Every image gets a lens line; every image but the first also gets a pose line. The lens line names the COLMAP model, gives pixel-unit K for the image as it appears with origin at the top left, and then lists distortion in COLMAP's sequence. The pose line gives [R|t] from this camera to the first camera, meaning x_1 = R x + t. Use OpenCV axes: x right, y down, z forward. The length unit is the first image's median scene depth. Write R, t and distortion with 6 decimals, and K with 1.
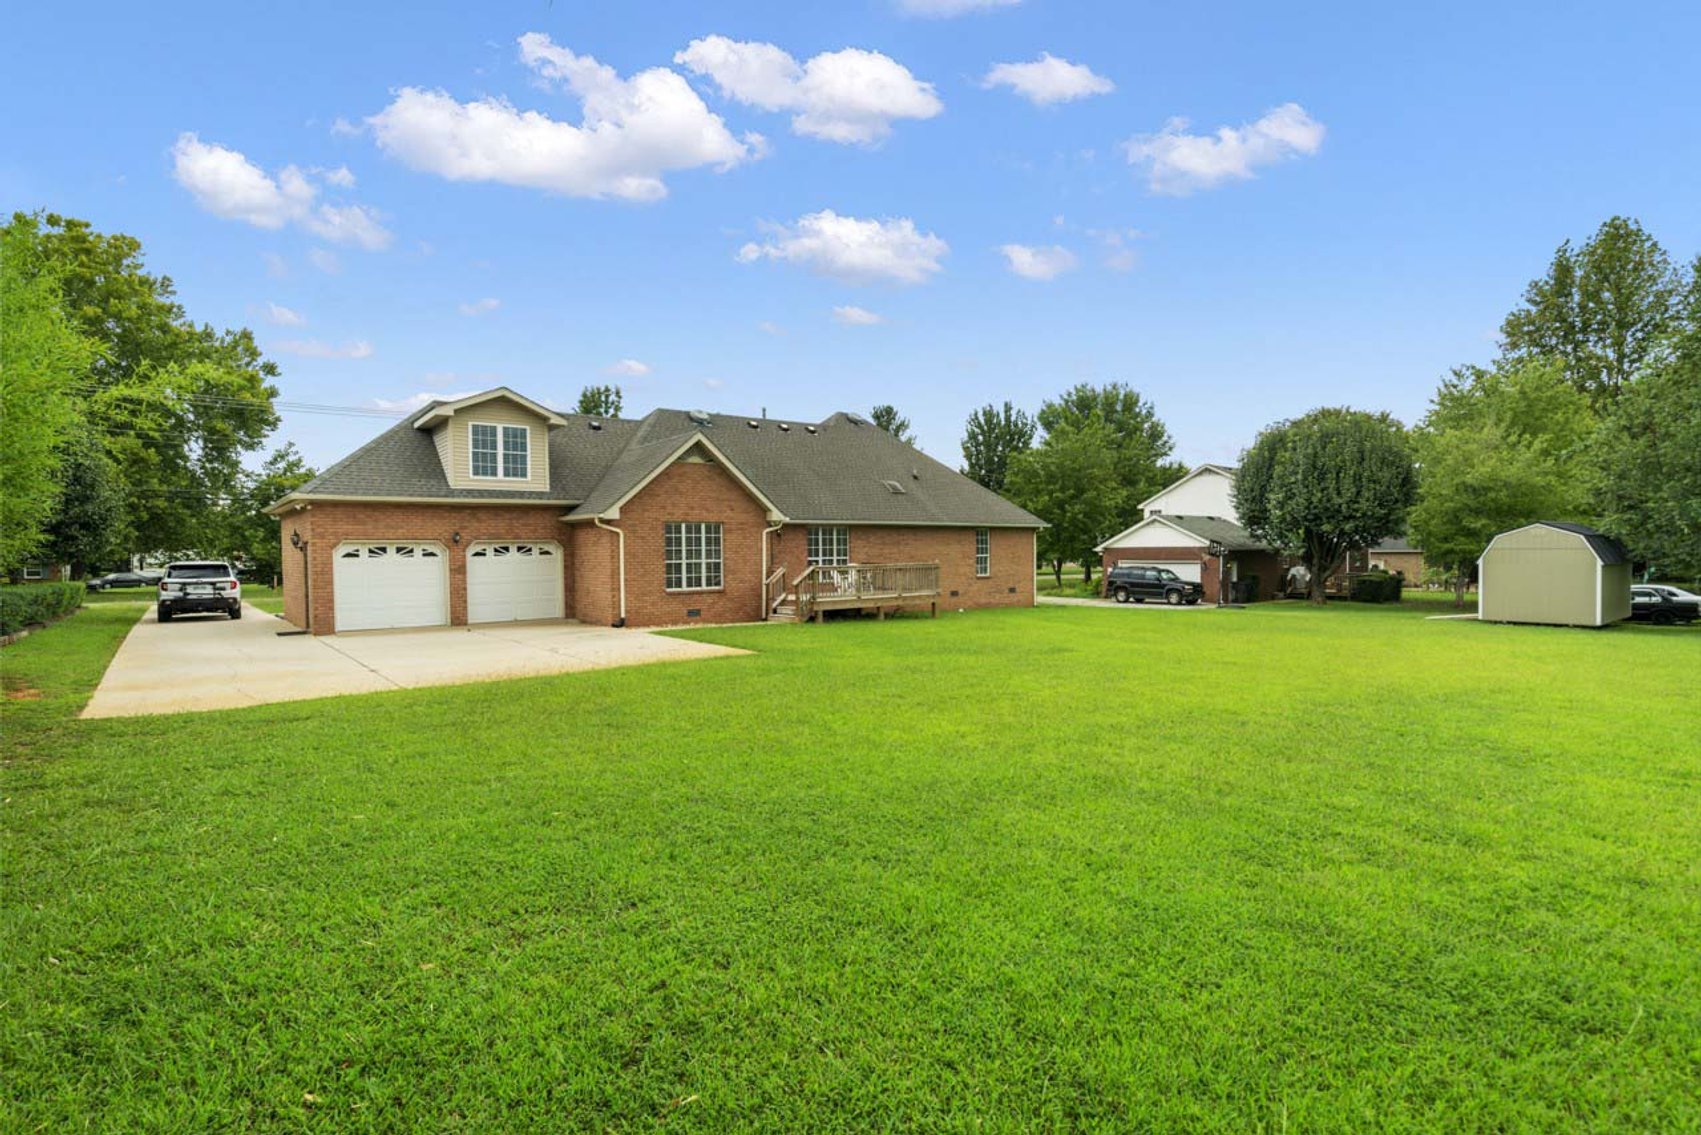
lens RADIAL K [[849.5, 0, 855.4], [0, 849.5, 567.0], [0, 0, 1]] dist [0.003731, 0.001172]
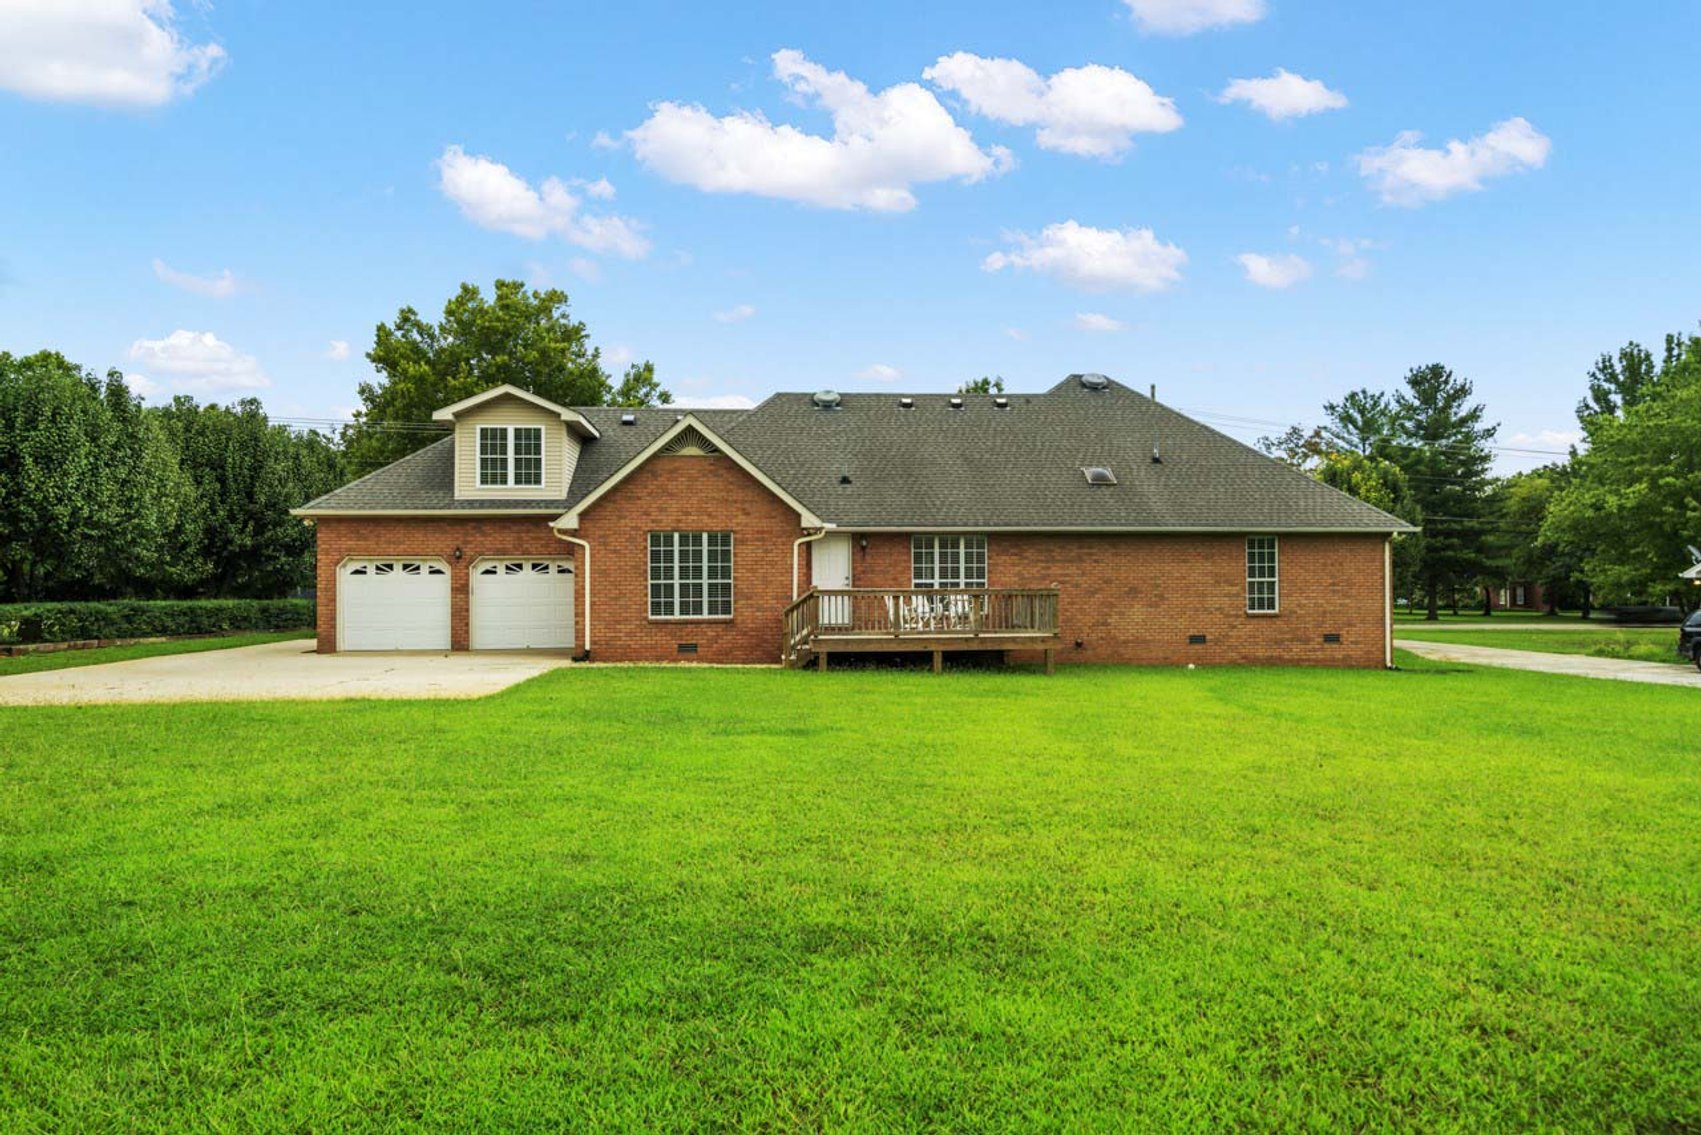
lens RADIAL K [[1017.4, 0, 855.6], [0, 1017.4, 575.6], [0, 0, 1]] dist [0.020892, 0.002157]
pose [[0.827165, 0.000795, -0.561958, 0.461268], [-0.015214, 0.999664, -0.020979, 0.005080], [0.561753, 0.025903, 0.826900, 0.316749]]
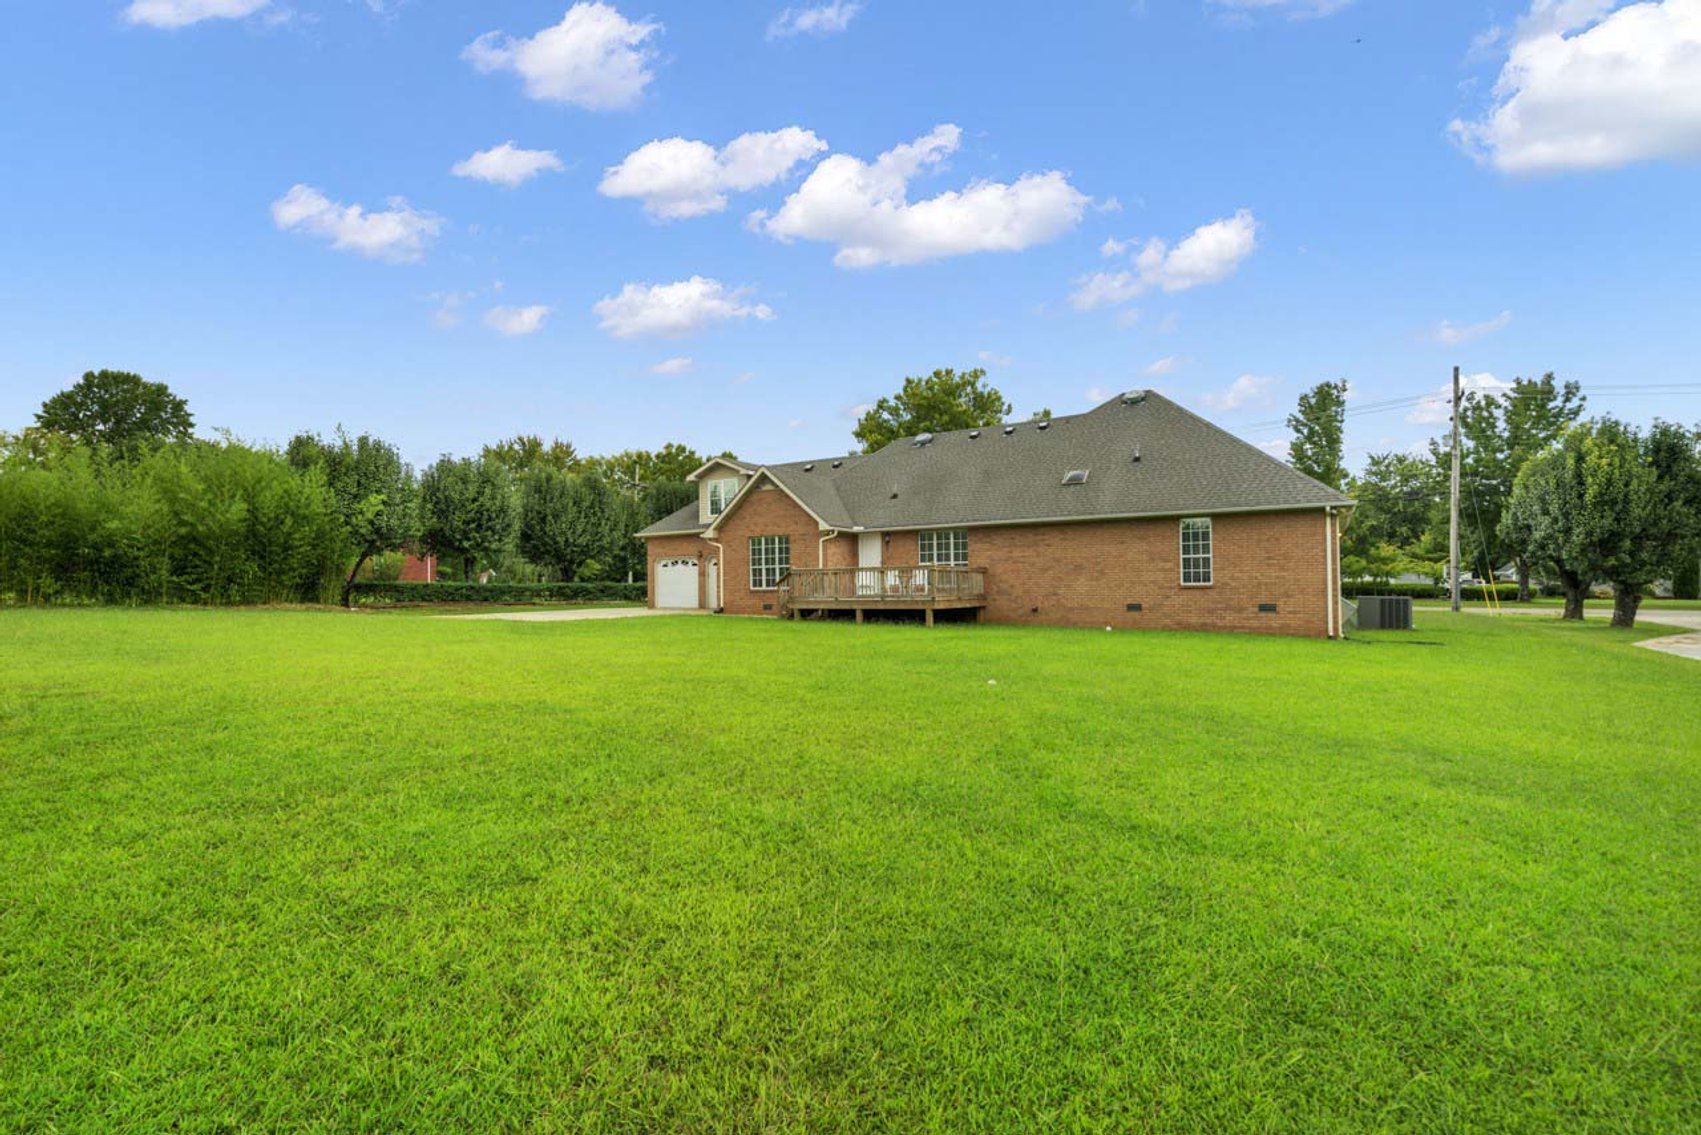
lens RADIAL K [[783.3, 0, 847.0], [0, 783.3, 567.0], [0, 0, 1]] dist [-0.003781, 0.003066]
pose [[0.313481, -0.016478, -0.949452, 0.968300], [-0.009404, 0.999747, -0.020456, 0.016680], [0.949548, 0.015341, 0.313246, 0.746612]]
